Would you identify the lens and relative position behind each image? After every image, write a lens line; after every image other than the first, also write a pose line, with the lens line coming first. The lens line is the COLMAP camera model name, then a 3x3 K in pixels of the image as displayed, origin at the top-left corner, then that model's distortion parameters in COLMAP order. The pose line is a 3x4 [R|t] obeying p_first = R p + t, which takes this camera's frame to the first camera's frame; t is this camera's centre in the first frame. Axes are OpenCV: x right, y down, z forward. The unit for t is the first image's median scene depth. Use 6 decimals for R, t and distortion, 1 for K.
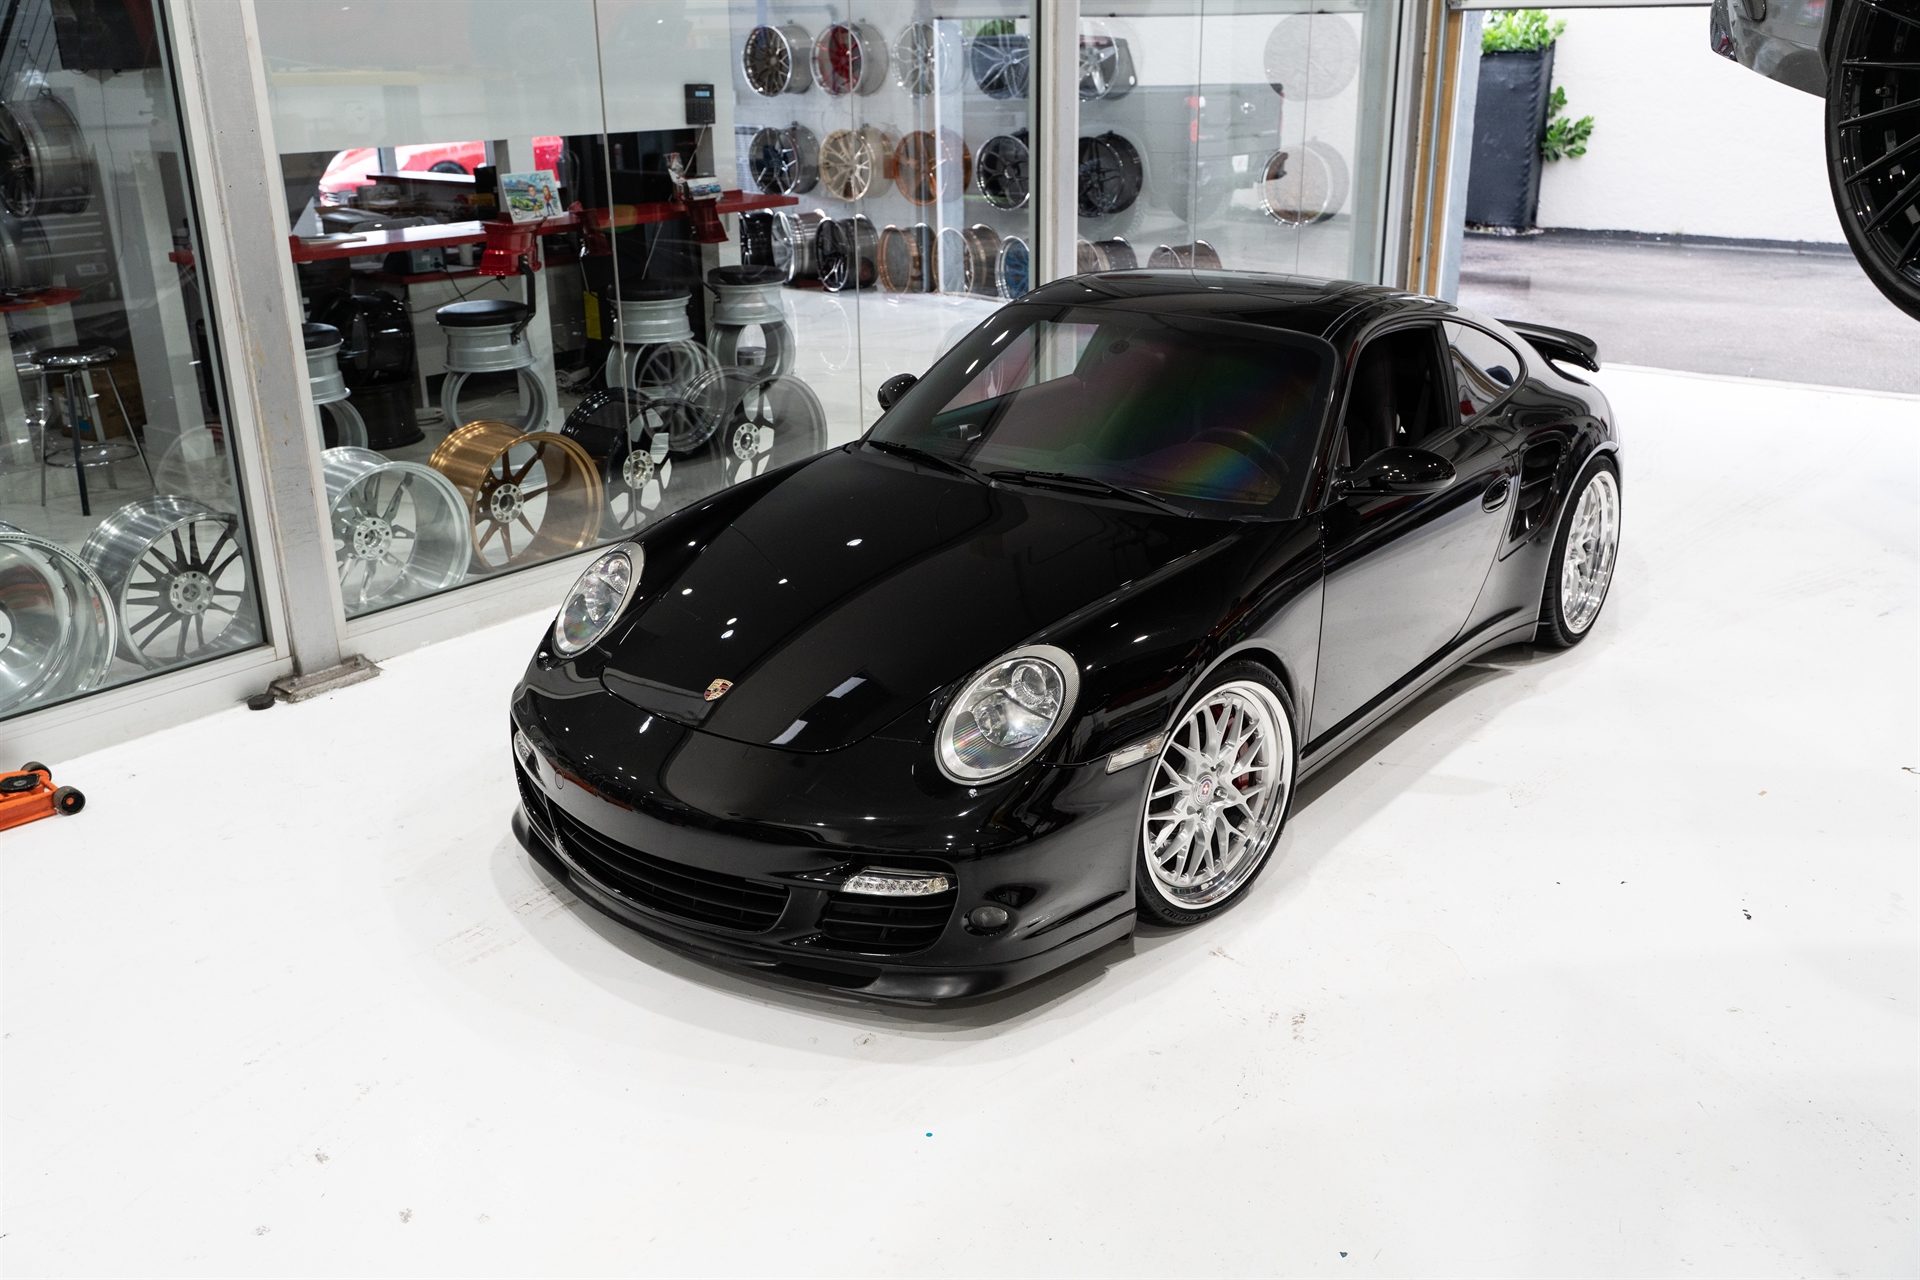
lens RADIAL K [[1728.4, 0, 956.5], [0, 1728.4, 651.0], [0, 0, 1]] dist [-0.009274, -0.015724]
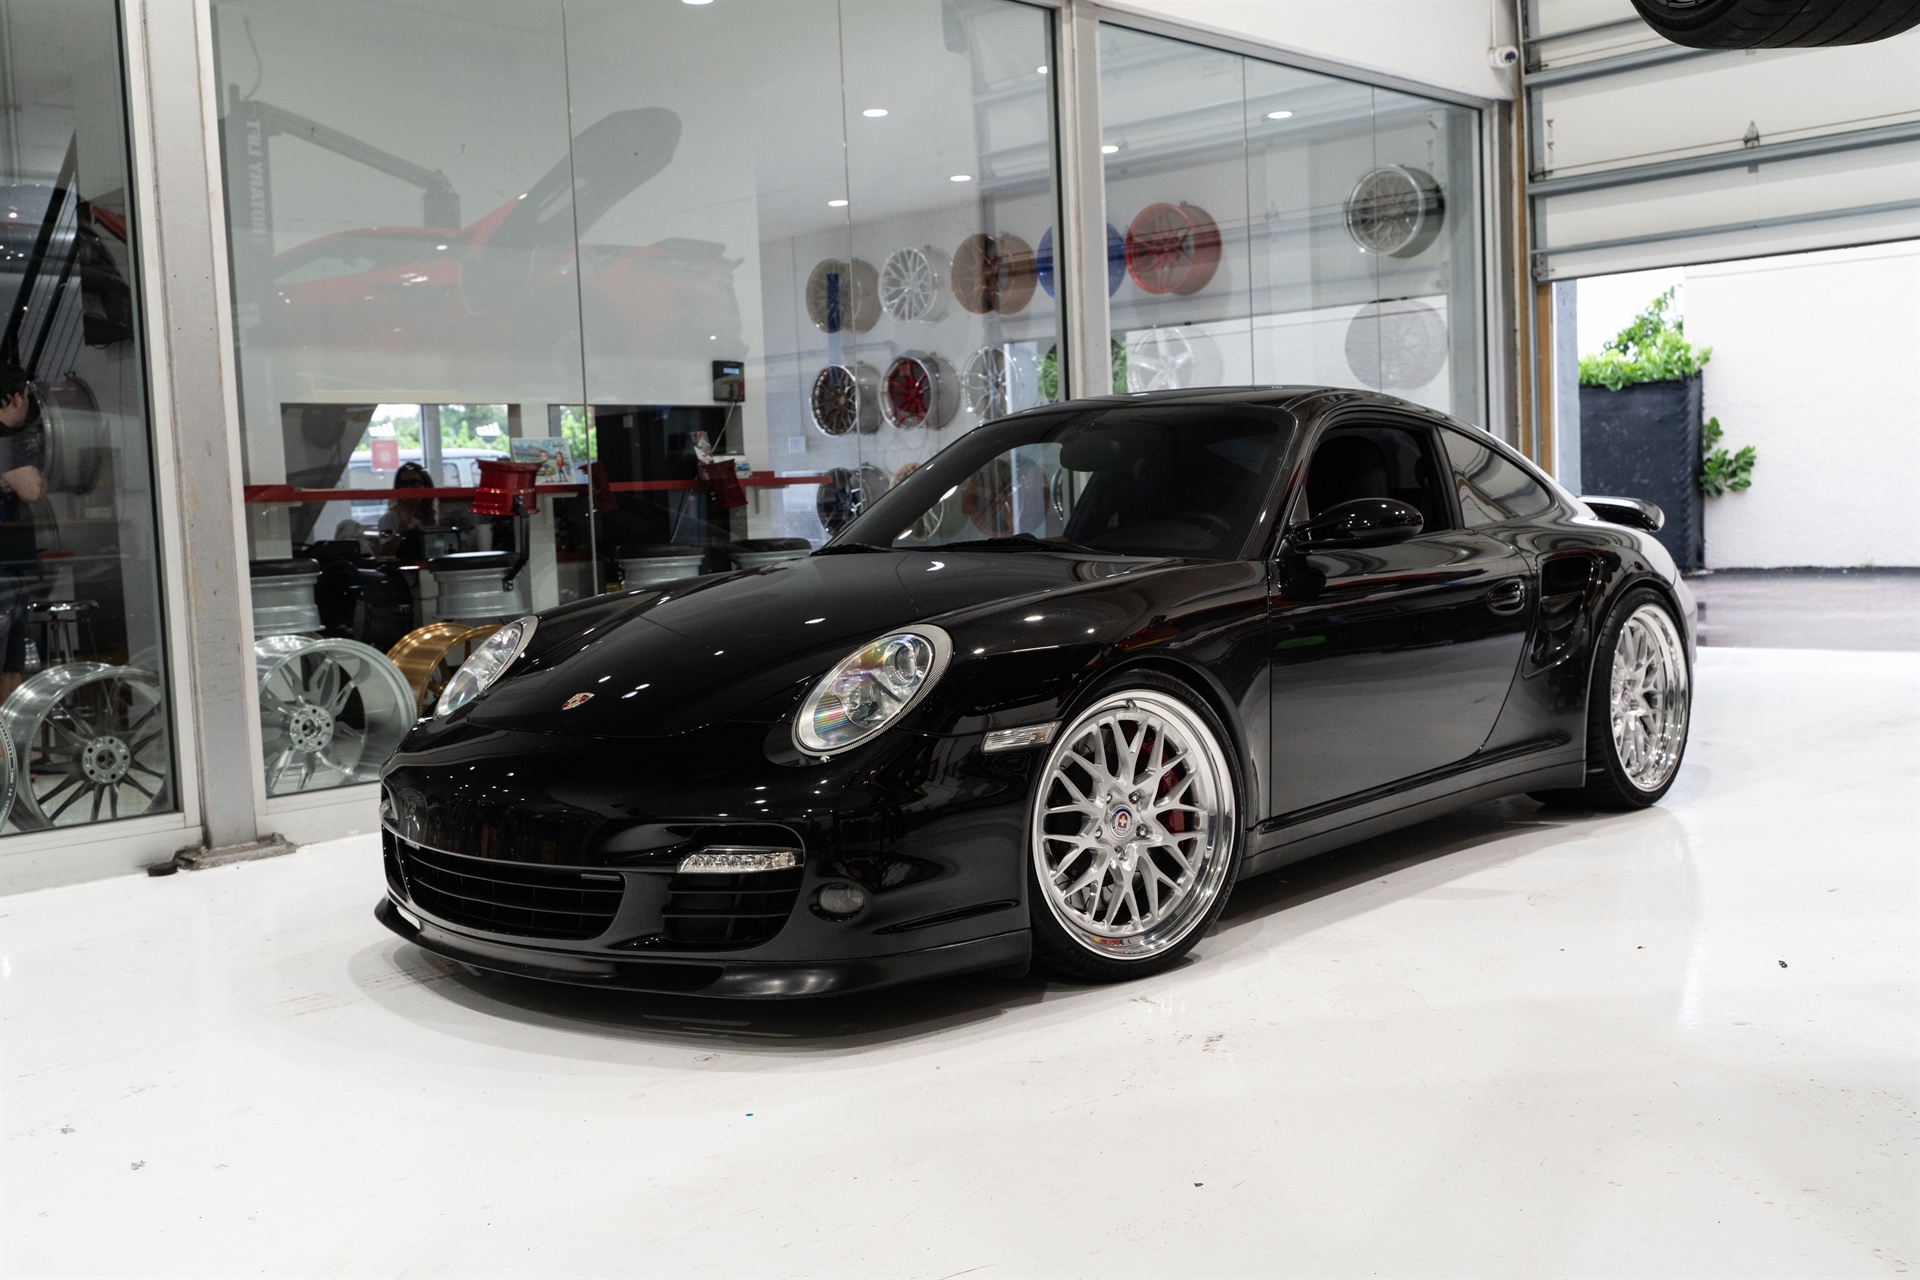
lens RADIAL K [[1967.3, 0, 941.1], [0, 1967.3, 637.0], [0, 0, 1]] dist [-0.020131, 0.000000]
pose [[0.995361, -0.026271, -0.092551, 0.066848], [-0.000036, 0.961892, -0.273430, 0.119322], [0.096207, 0.272165, 0.957429, 0.003574]]
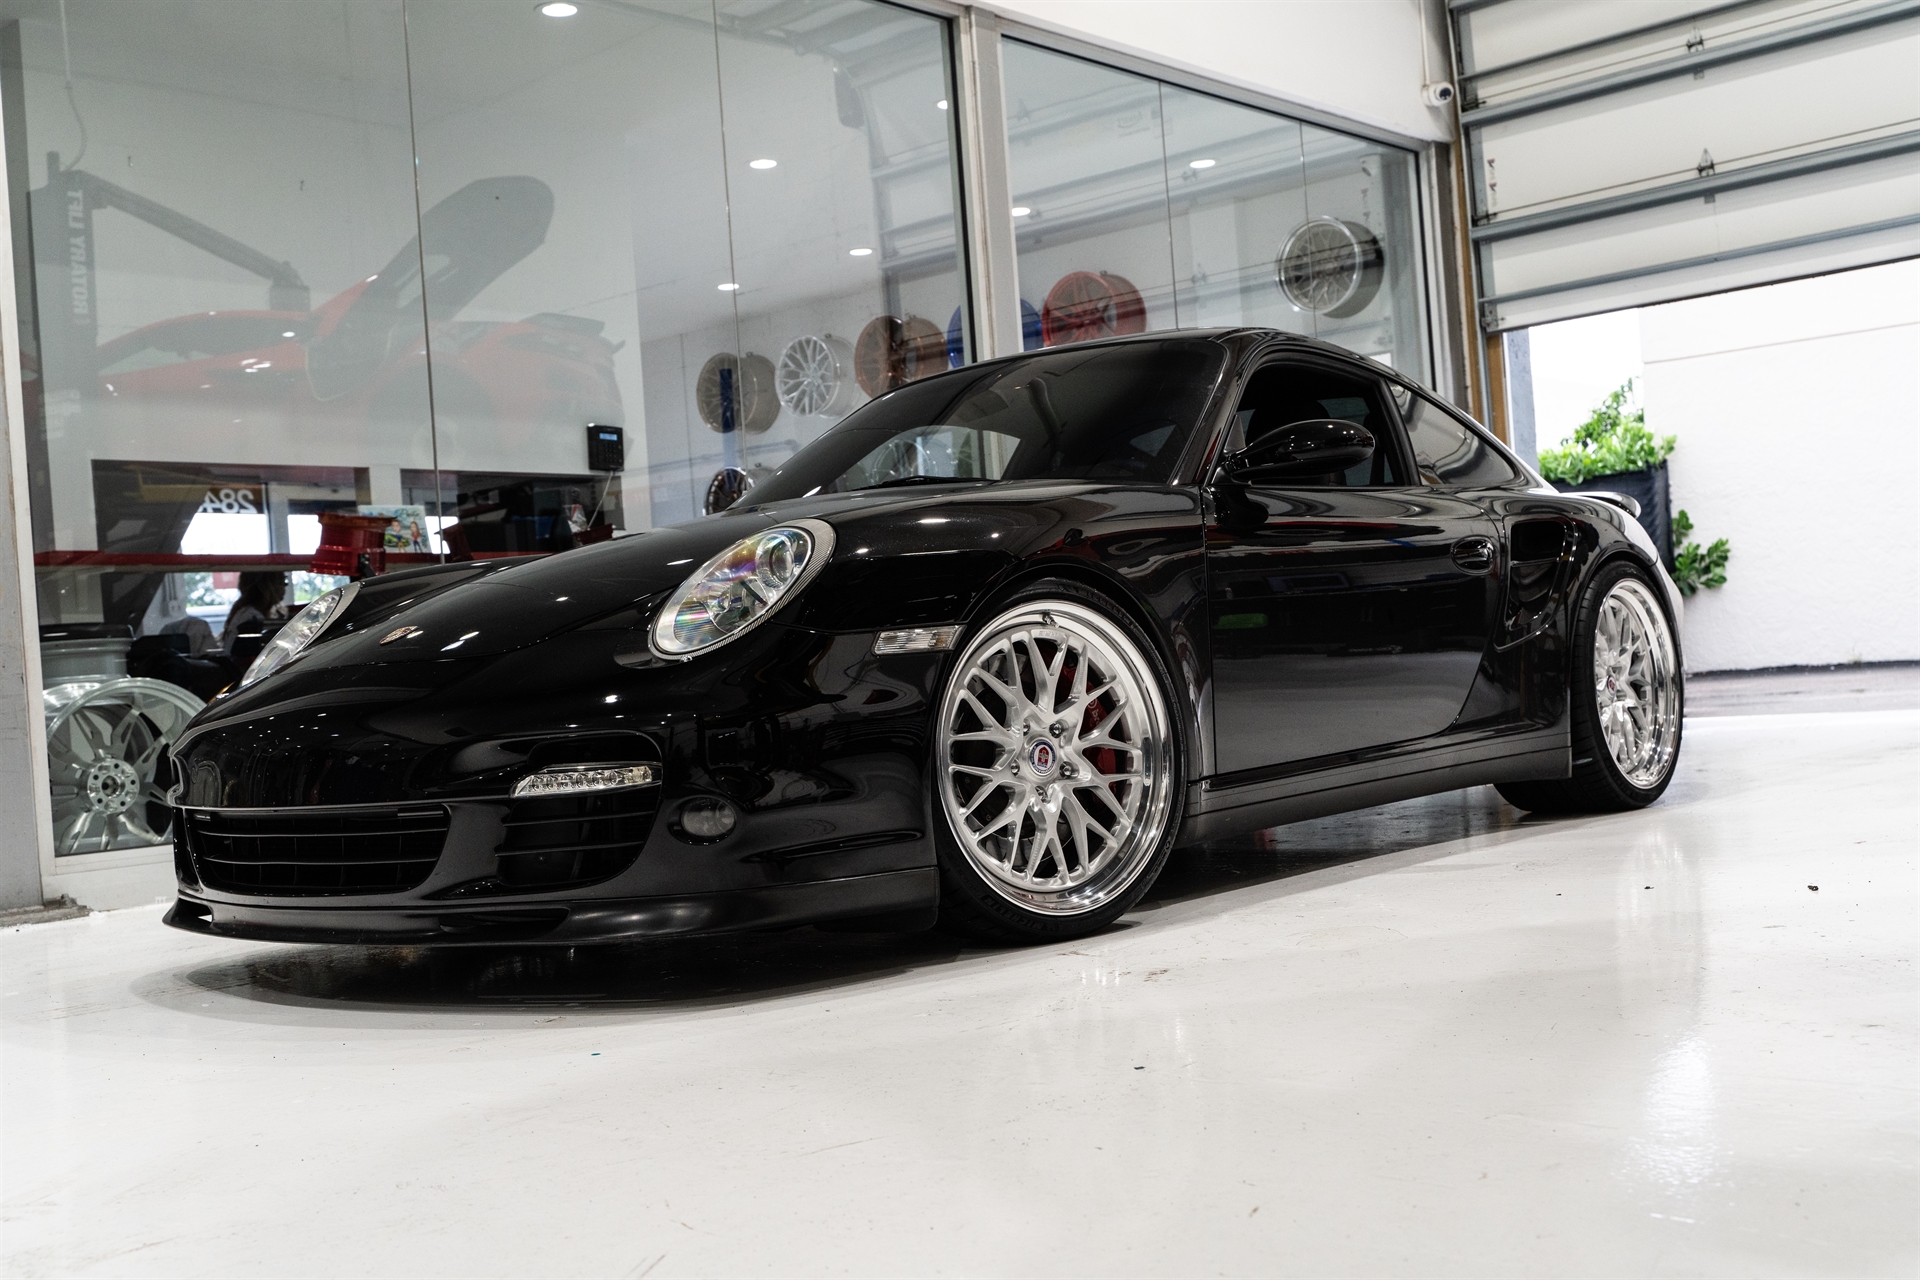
lens RADIAL K [[2131.5, 0, 961.0], [0, 2131.5, 638.0], [0, 0, 1]] dist [-0.016068, 0.000000]
pose [[0.997130, -0.062595, -0.042575, 0.068632], [0.043023, 0.931322, -0.361647, 0.165712], [0.062289, 0.358778, 0.931342, 0.052509]]
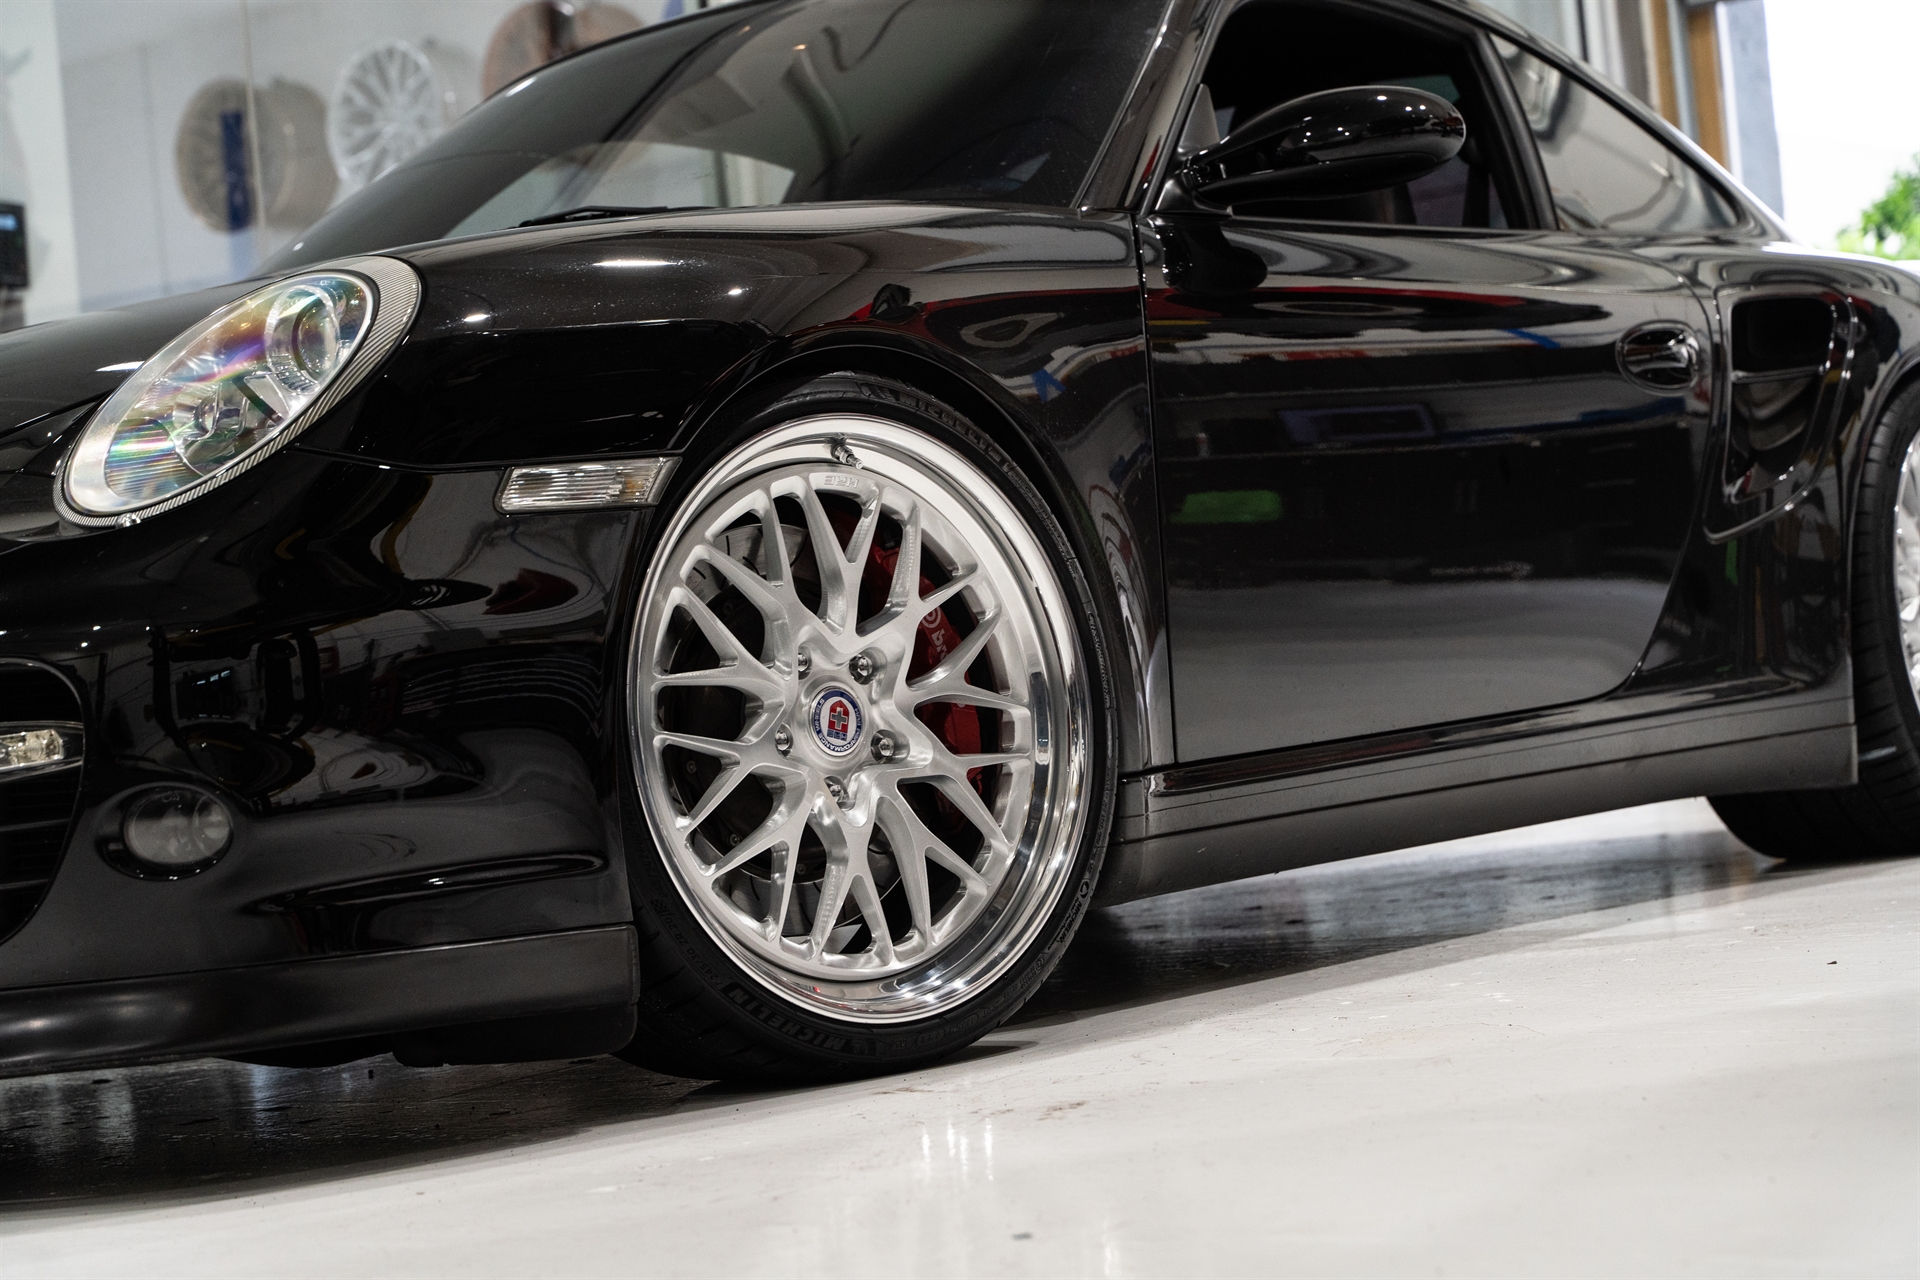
lens RADIAL K [[4095.9, 0, 967.1], [0, 4095.9, 632.5], [0, 0, 1]] dist [-0.001355, 0.000000]
pose [[0.996140, -0.085354, 0.020507, 0.070689], [0.086941, 0.927018, -0.364801, 0.180929], [0.012127, 0.365175, 0.930860, 0.062939]]
